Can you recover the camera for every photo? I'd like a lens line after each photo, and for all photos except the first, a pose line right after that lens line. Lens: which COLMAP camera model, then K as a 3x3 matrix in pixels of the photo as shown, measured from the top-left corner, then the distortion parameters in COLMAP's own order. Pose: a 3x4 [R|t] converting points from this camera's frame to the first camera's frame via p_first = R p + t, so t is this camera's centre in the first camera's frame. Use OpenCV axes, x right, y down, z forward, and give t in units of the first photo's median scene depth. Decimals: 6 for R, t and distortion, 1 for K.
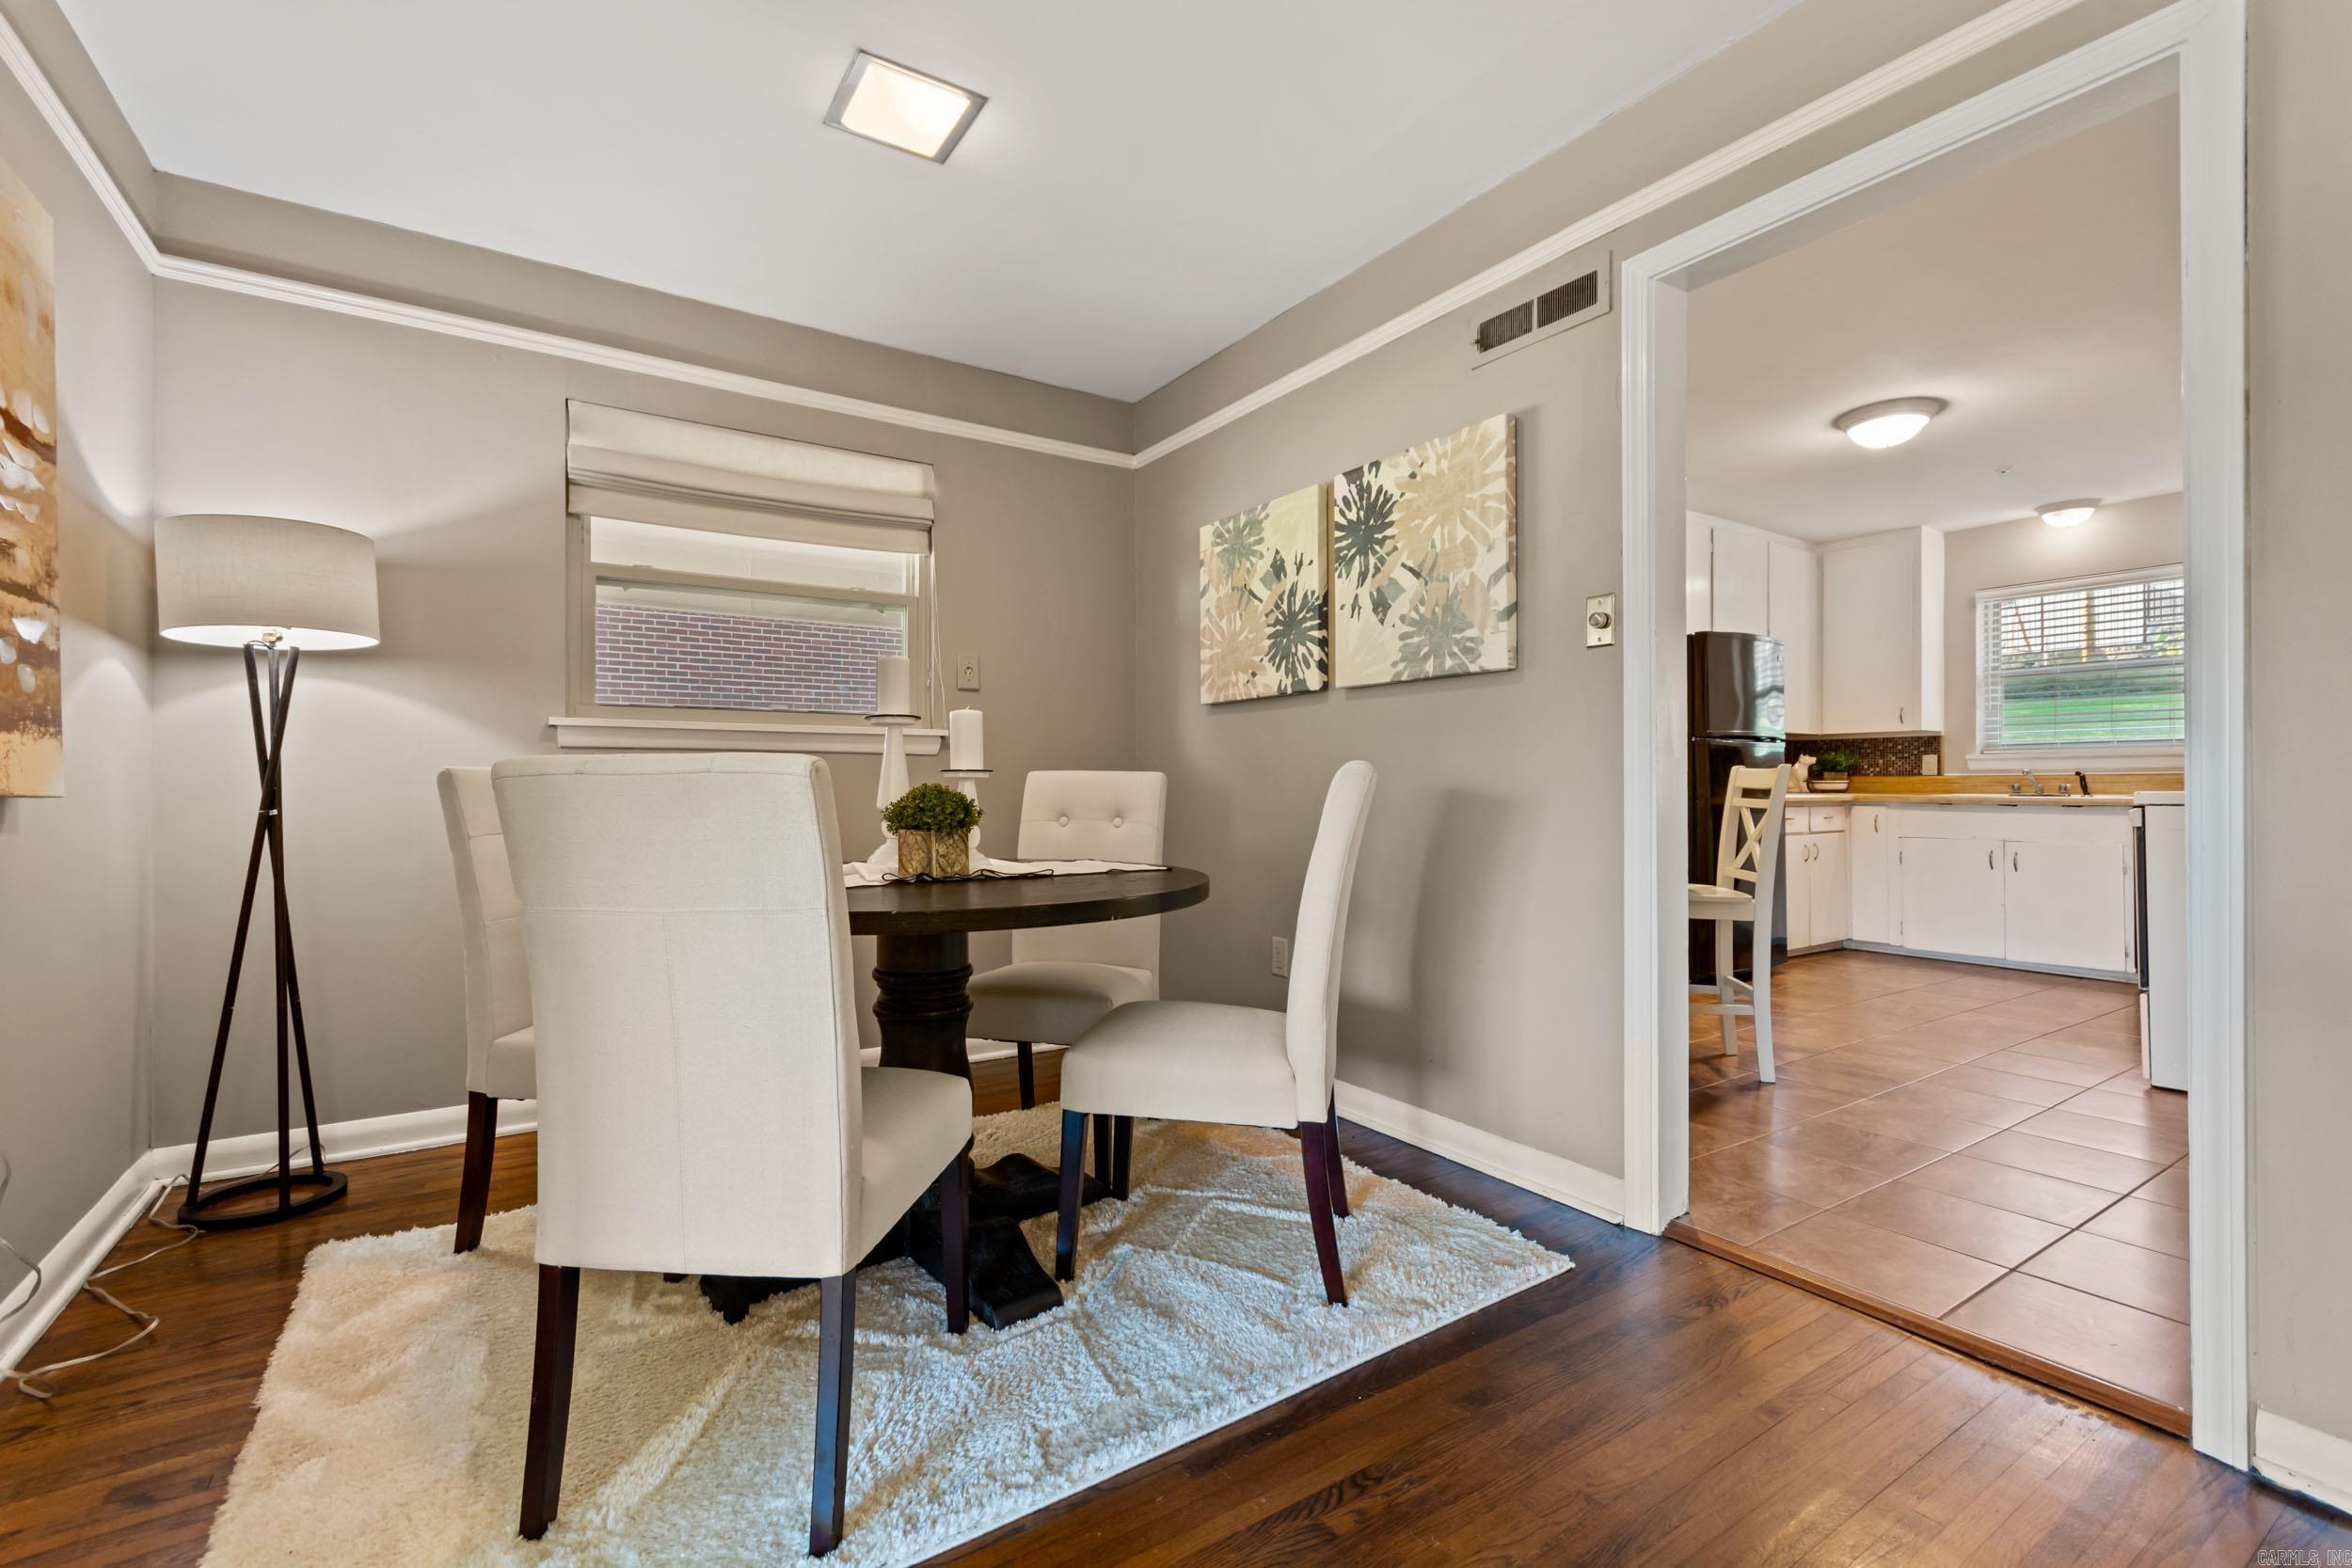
lens RADIAL K [[1018.8, 0, 1176.0], [0, 1018.8, 784.0], [0, 0, 1]] dist [0.005983, 0.000436]
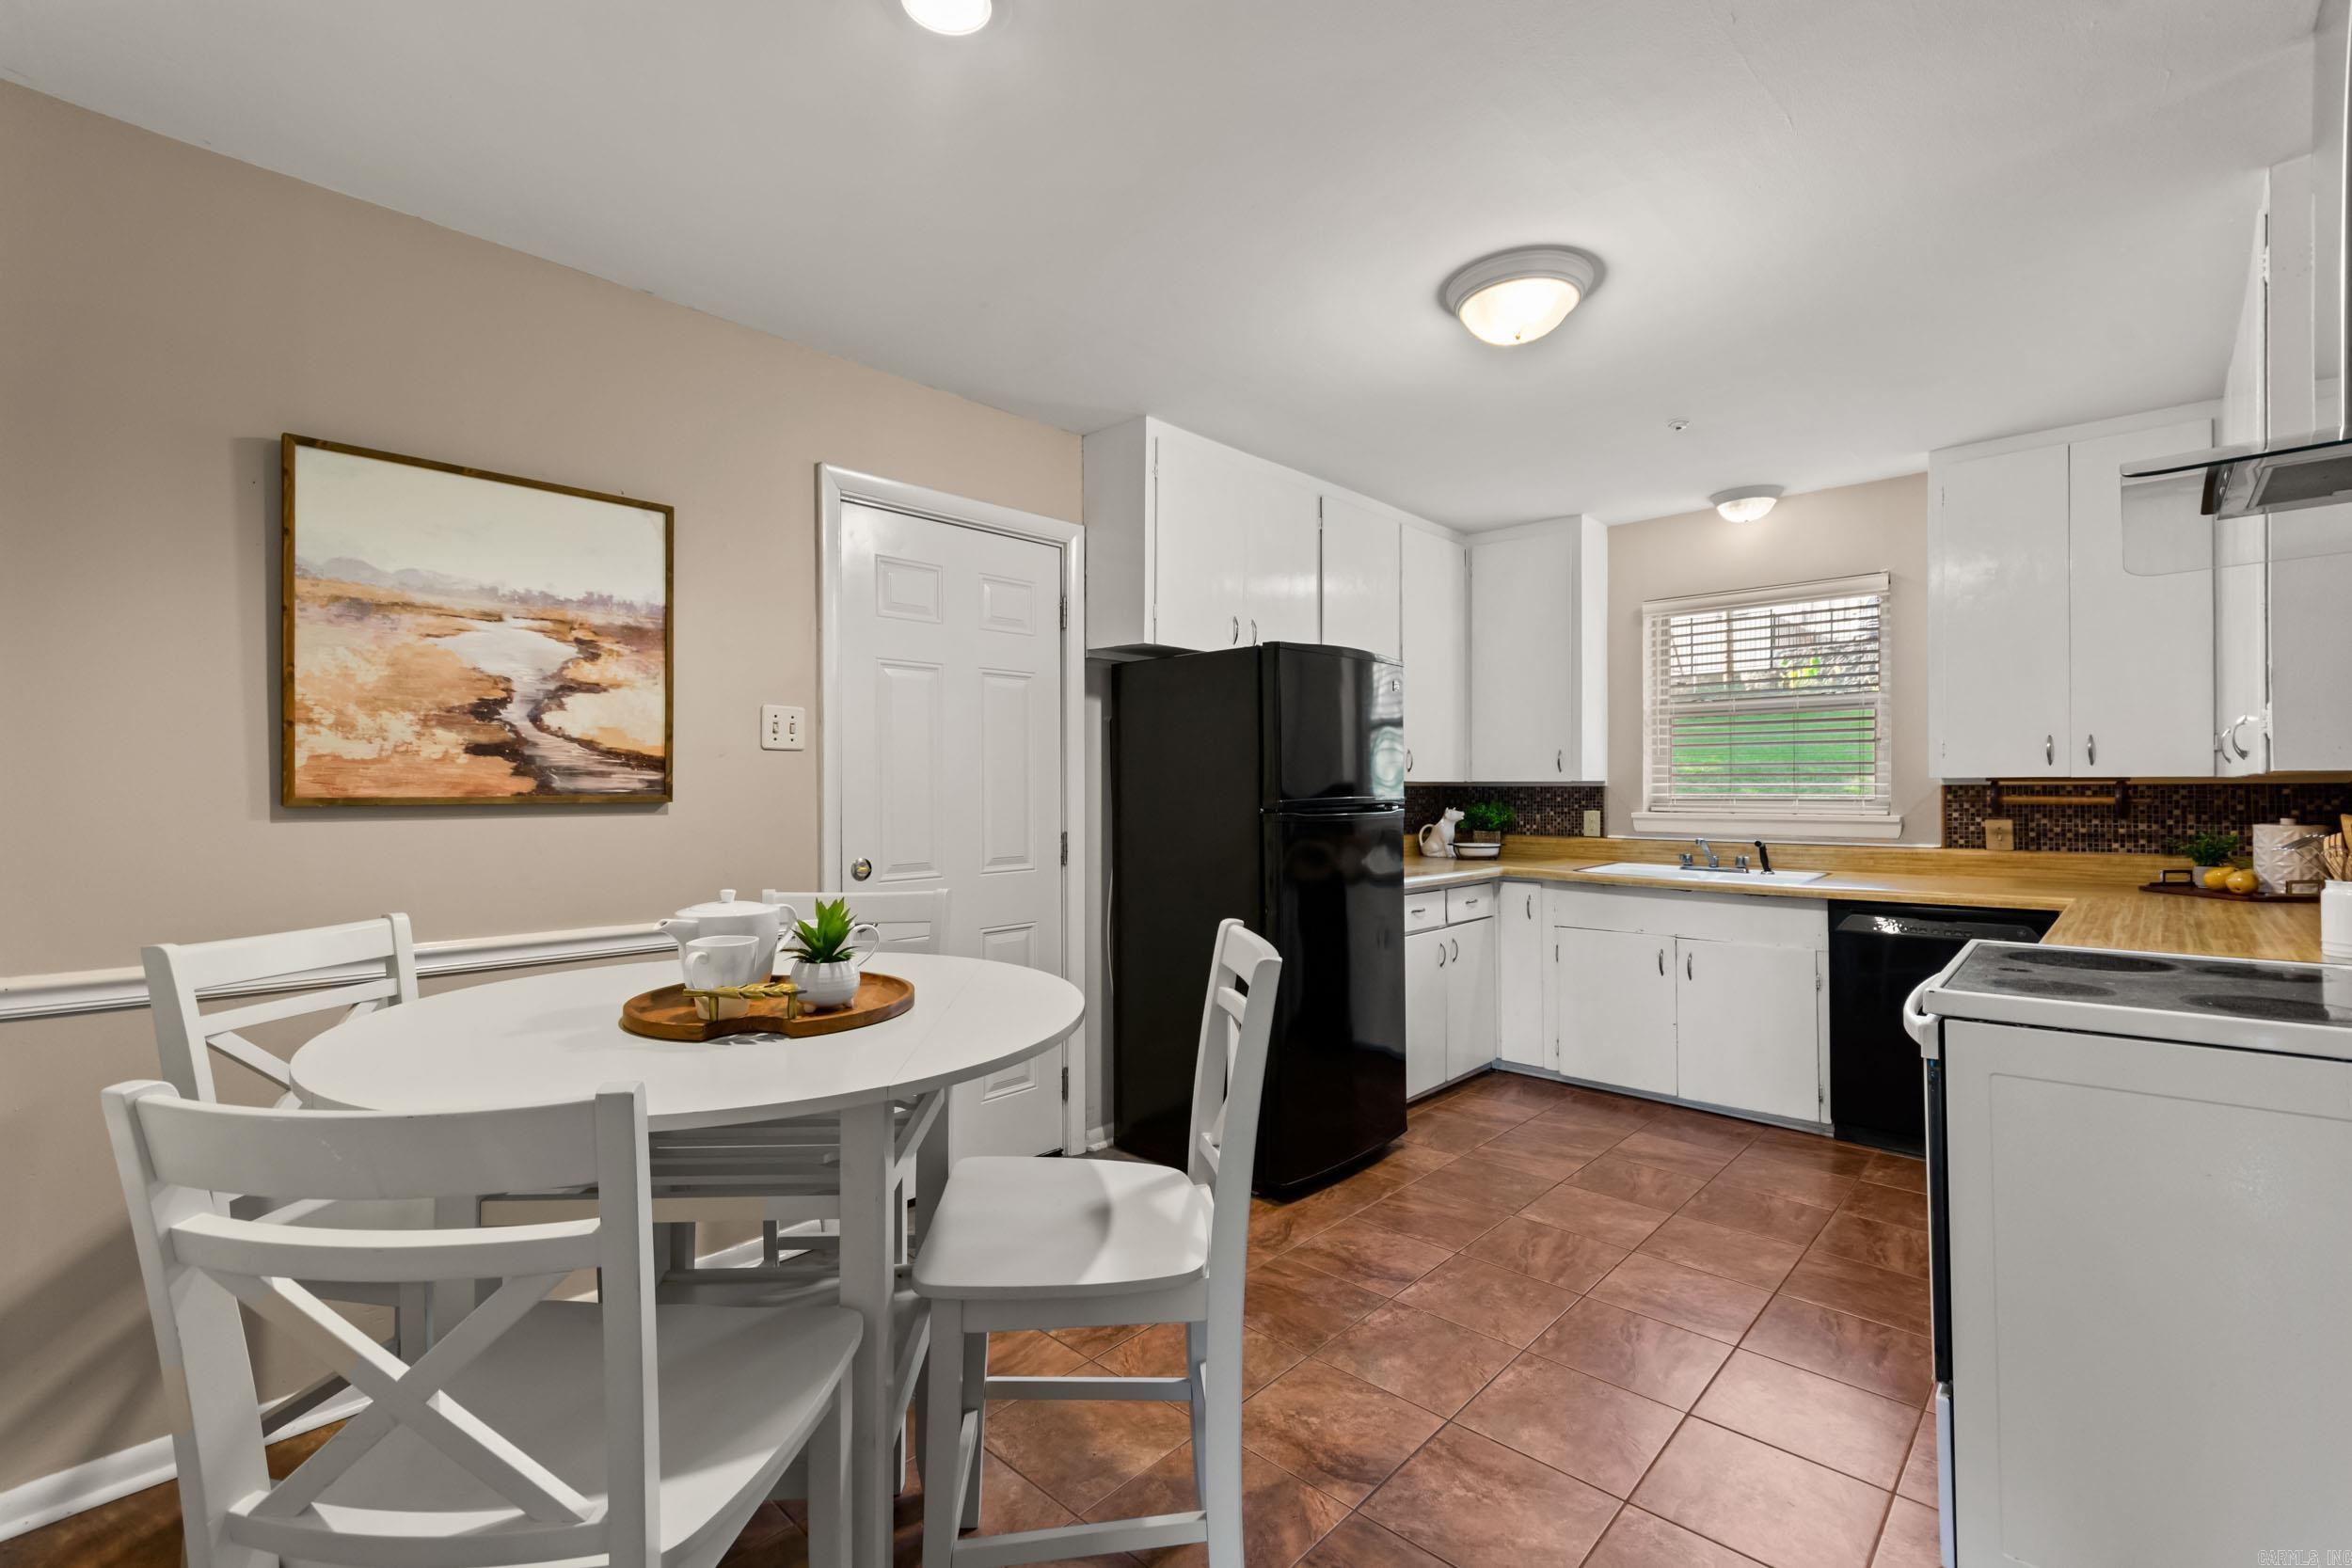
lens RADIAL K [[1028.4, 0, 1175.6], [0, 1028.4, 788.3], [0, 0, 1]] dist [0.009795, -0.005638]
pose [[0.970993, -0.001458, 0.239102, 0.247021], [0.000882, 0.999996, 0.002516, -0.048931], [-0.239105, -0.002232, 0.970991, 0.321077]]
